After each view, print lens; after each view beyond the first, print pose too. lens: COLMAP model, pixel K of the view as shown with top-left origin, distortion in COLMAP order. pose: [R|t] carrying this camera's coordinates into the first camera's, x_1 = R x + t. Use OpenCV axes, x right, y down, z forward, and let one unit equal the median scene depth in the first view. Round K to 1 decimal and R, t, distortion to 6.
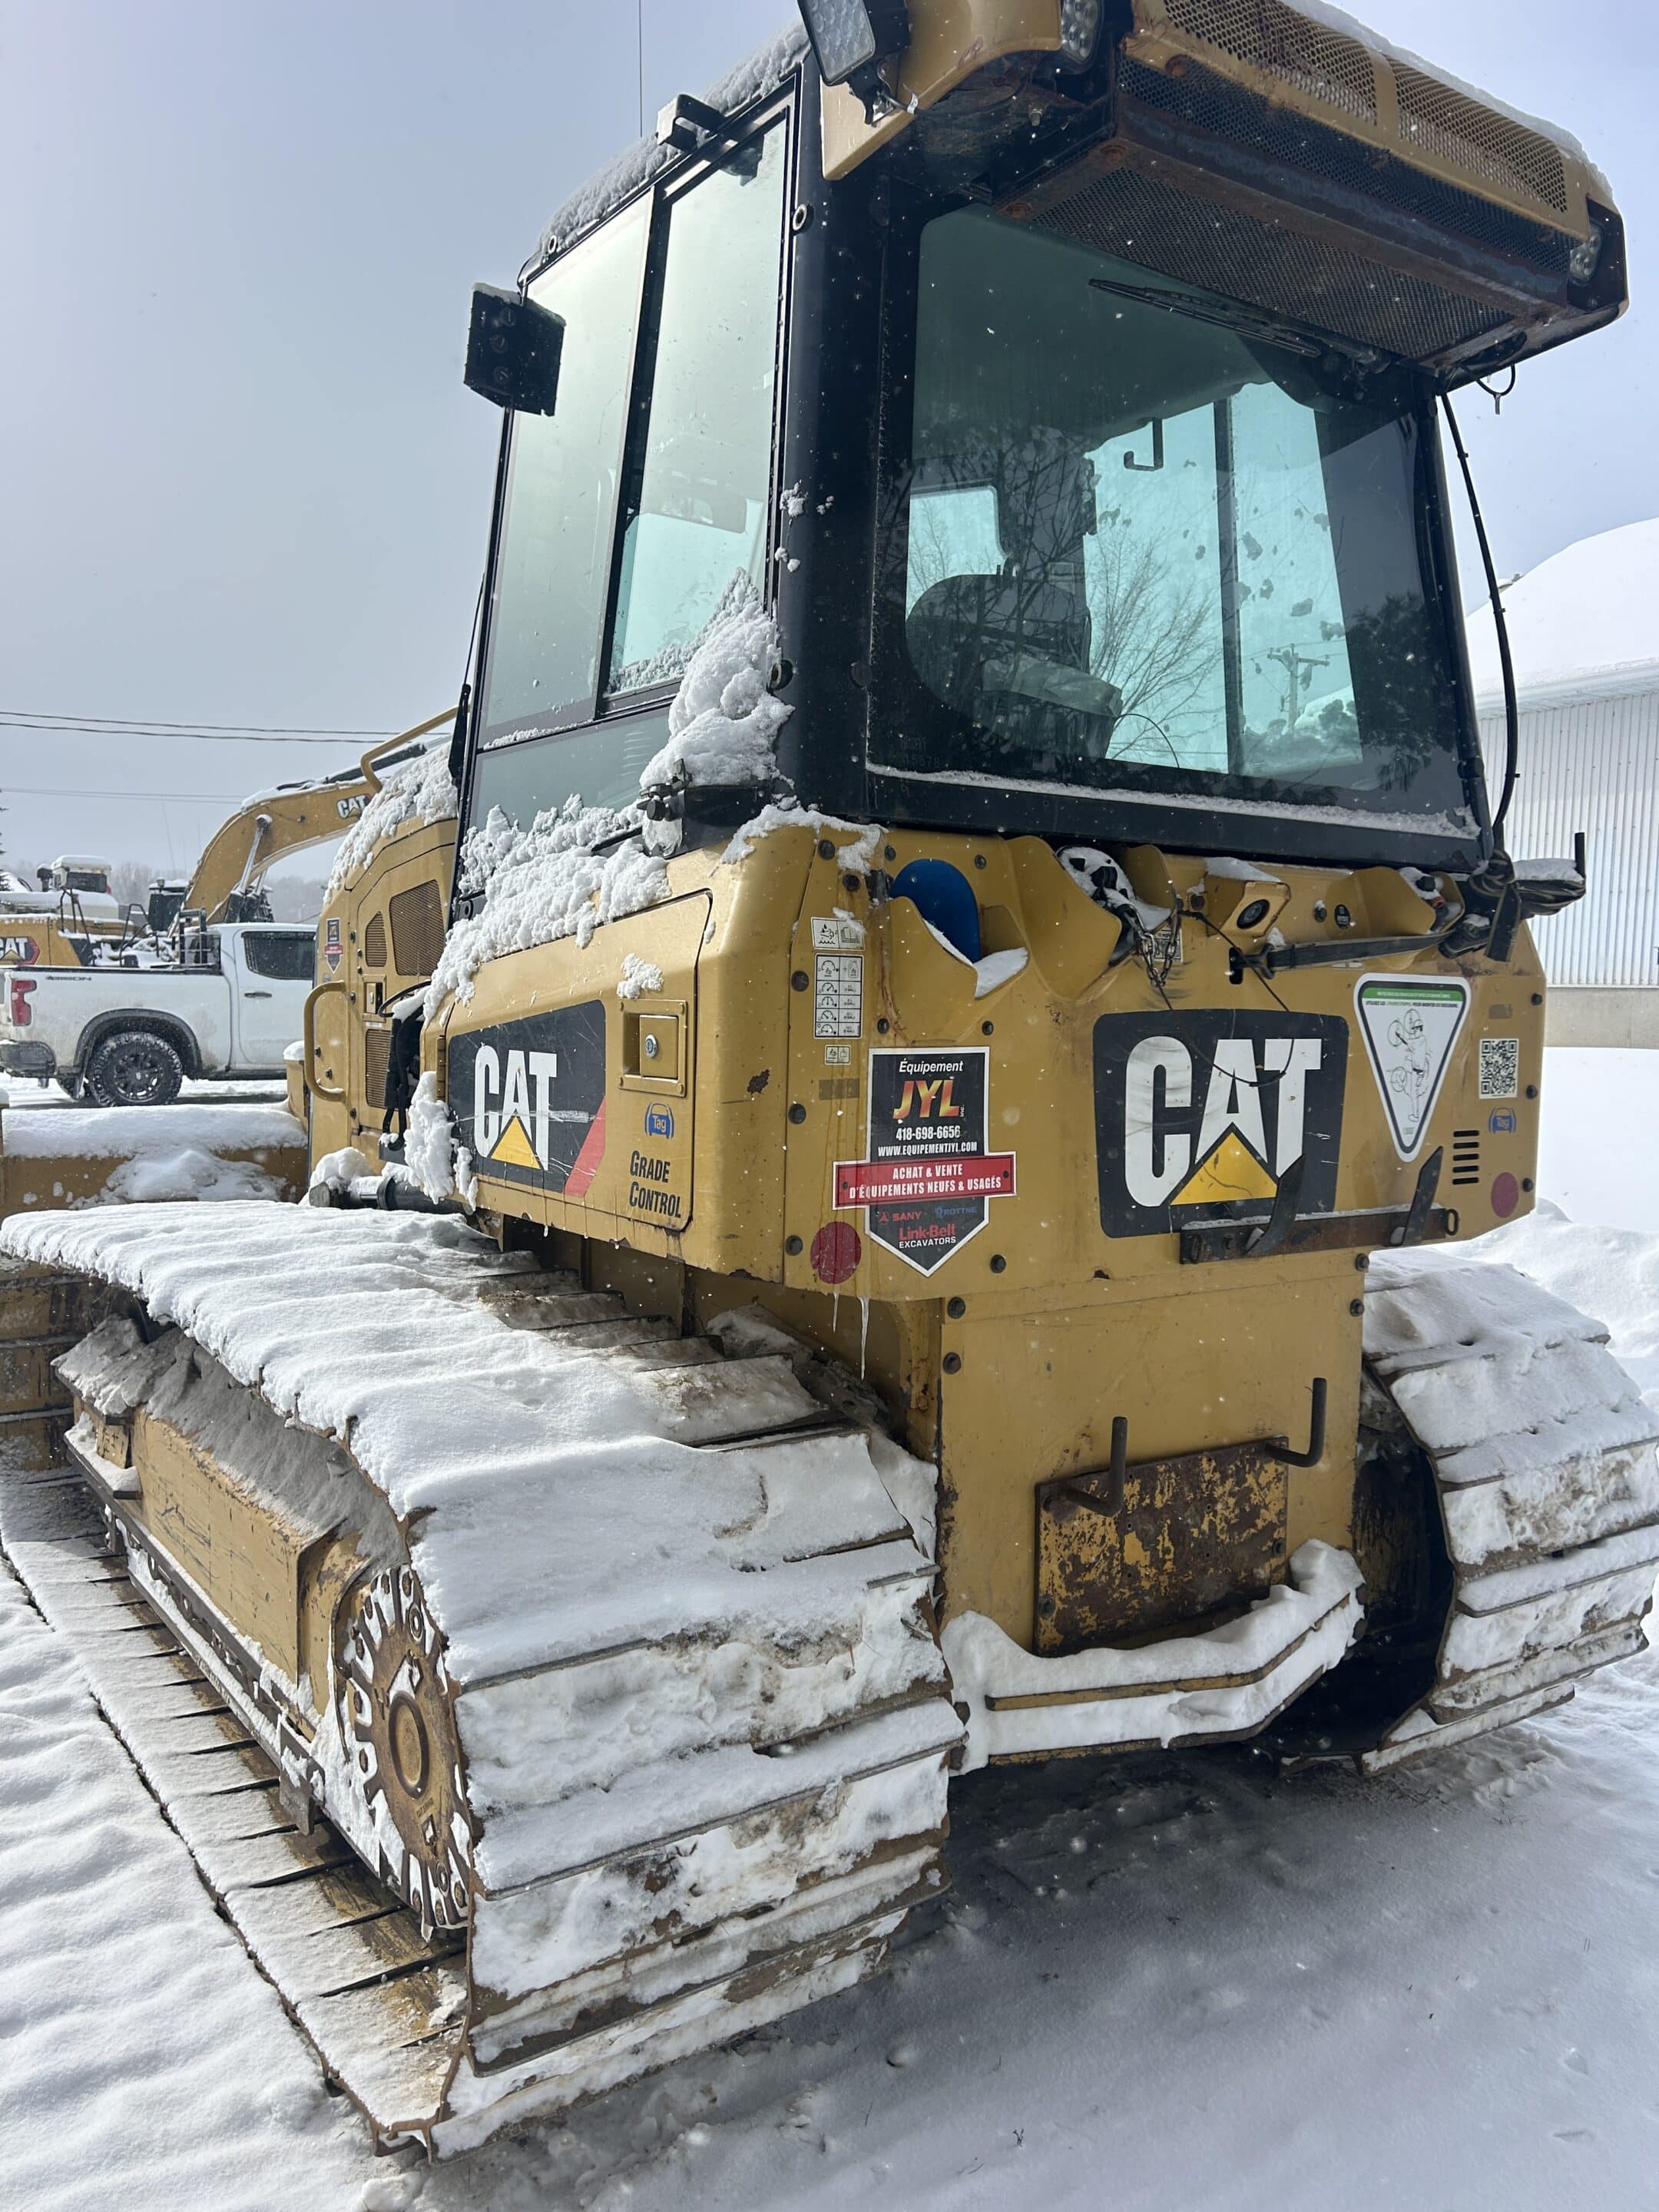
lens RADIAL K [[1648.6, 0, 829.5], [0, 1648.6, 1106.0], [0, 0, 1]] dist [0.092869, -0.136356]
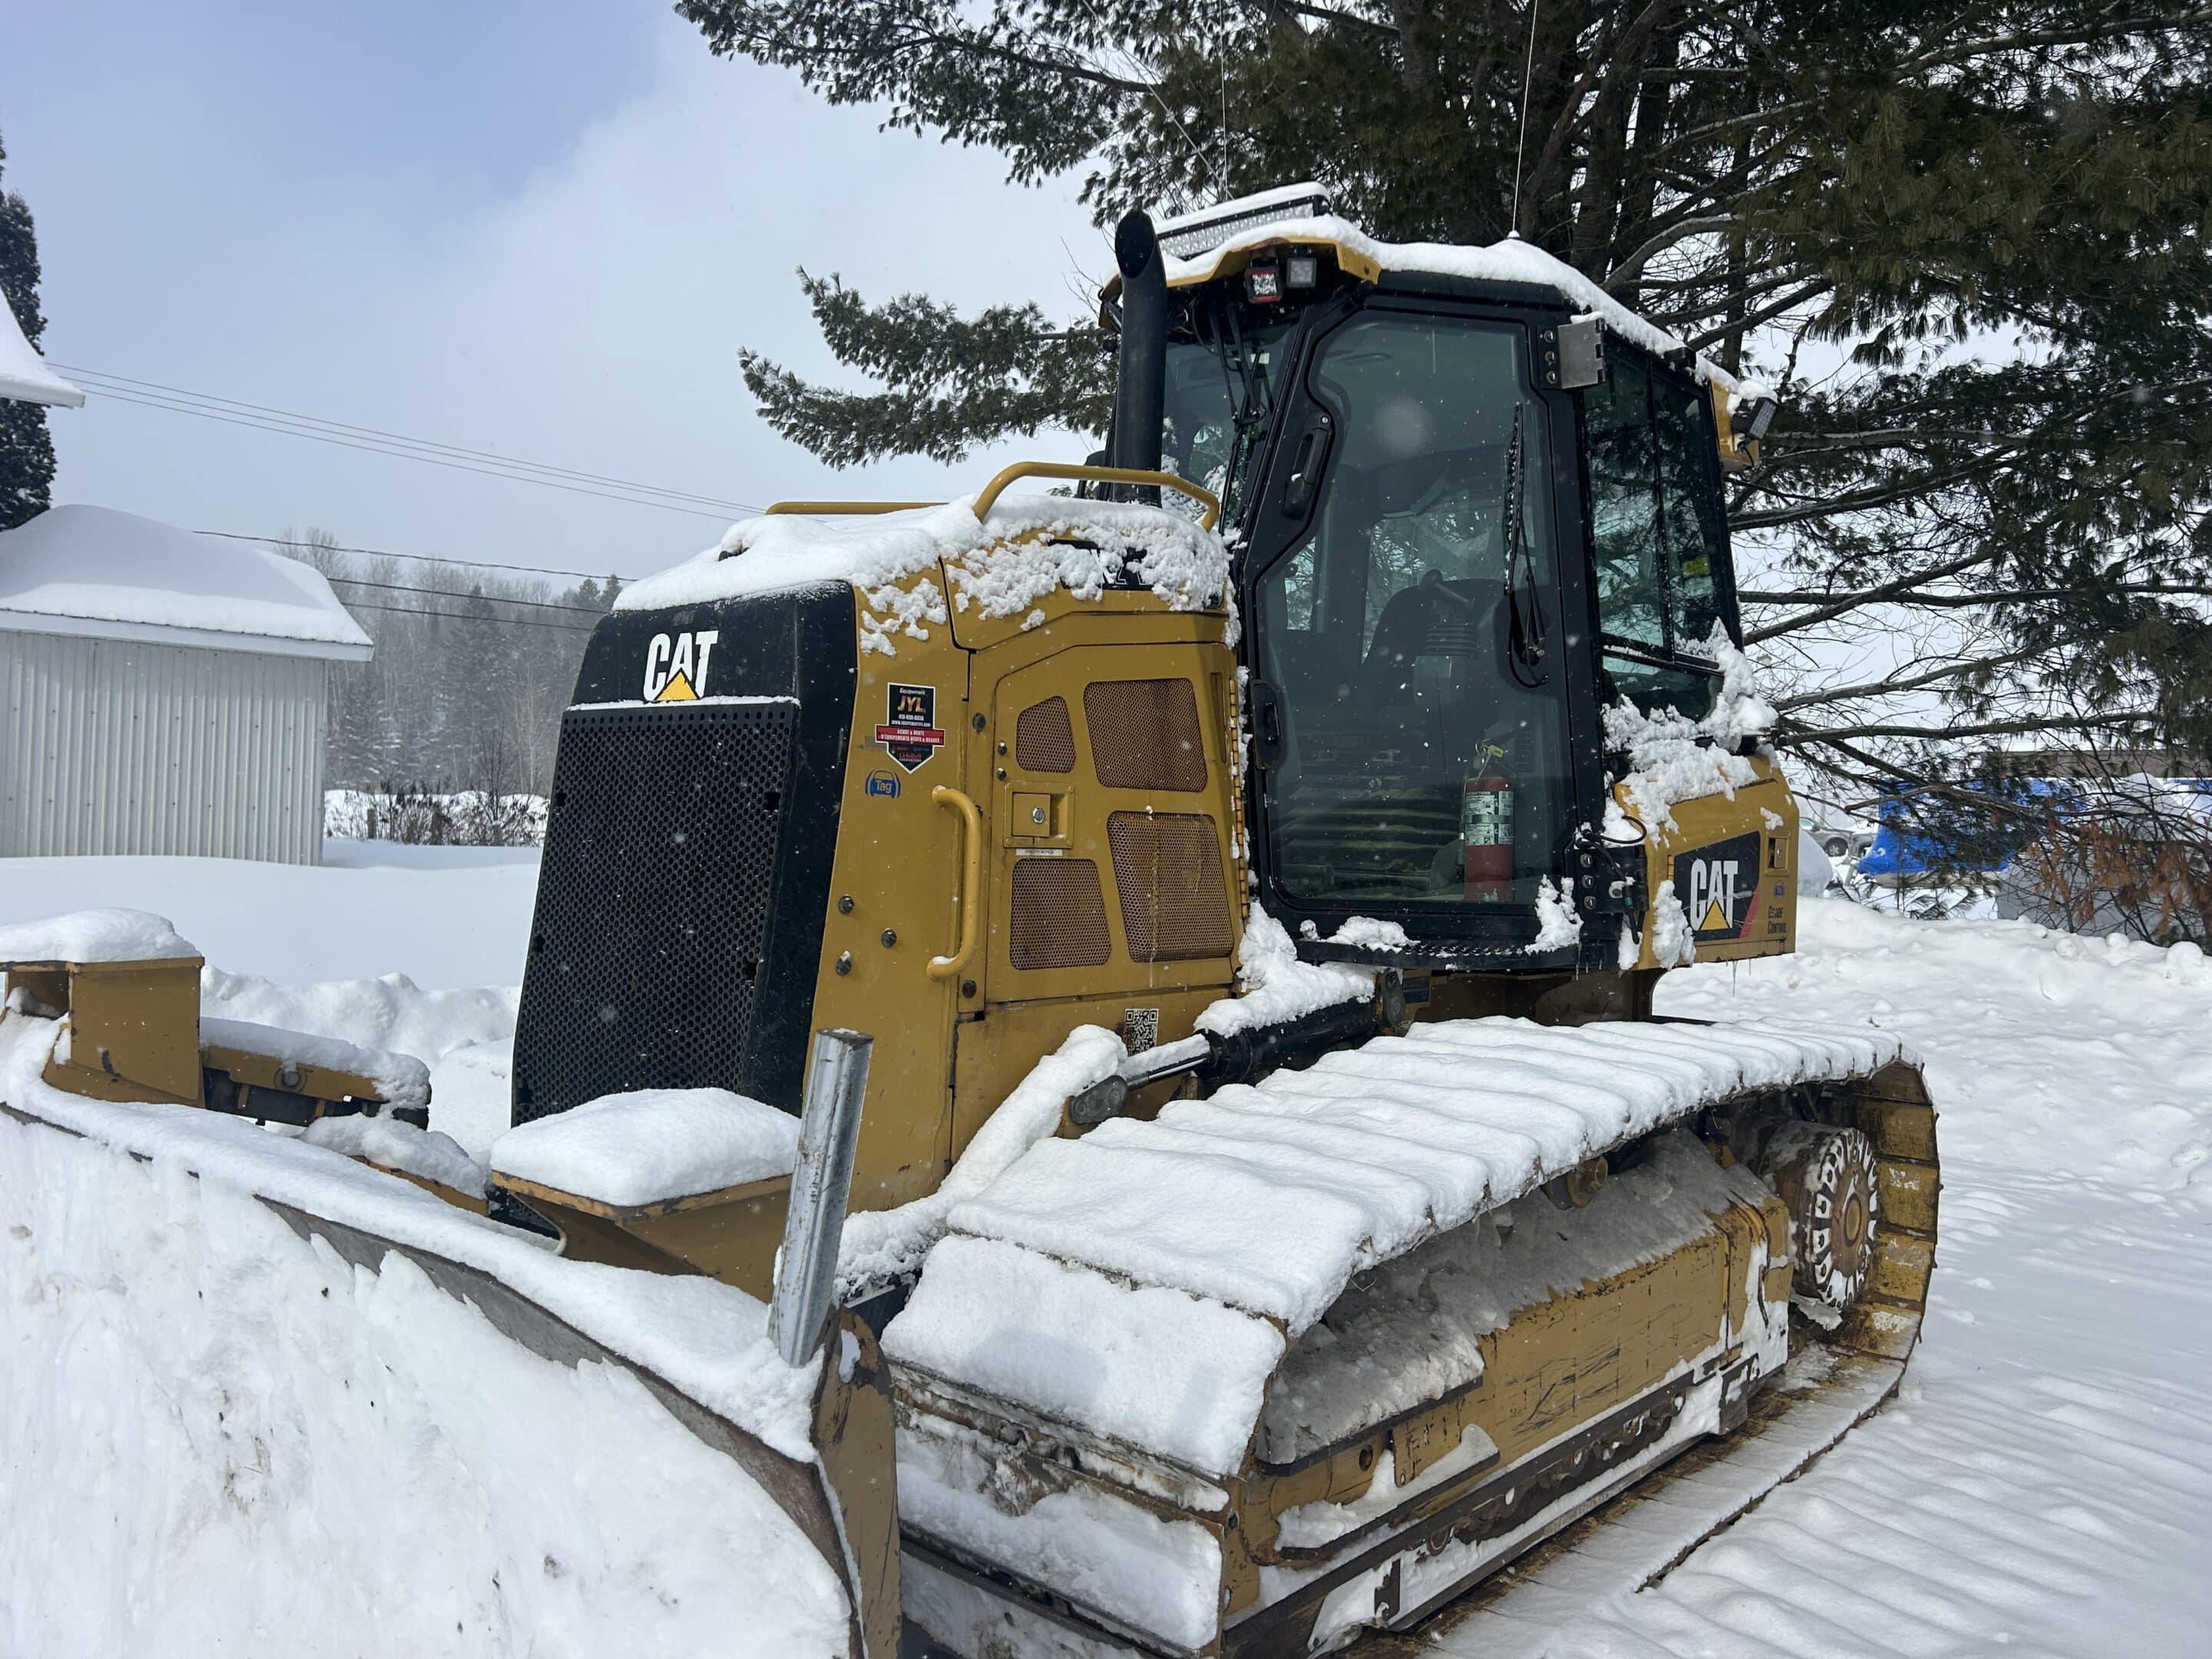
lens RADIAL K [[1659.9, 0, 1106.0], [0, 1659.9, 829.5], [0, 0, 1]] dist [0.084173, -0.153955]
pose [[-0.219646, -0.035101, 0.974948, -1.700523], [0.028090, 0.998711, 0.042285, -0.154142], [-0.975175, 0.036674, -0.218377, 1.976498]]
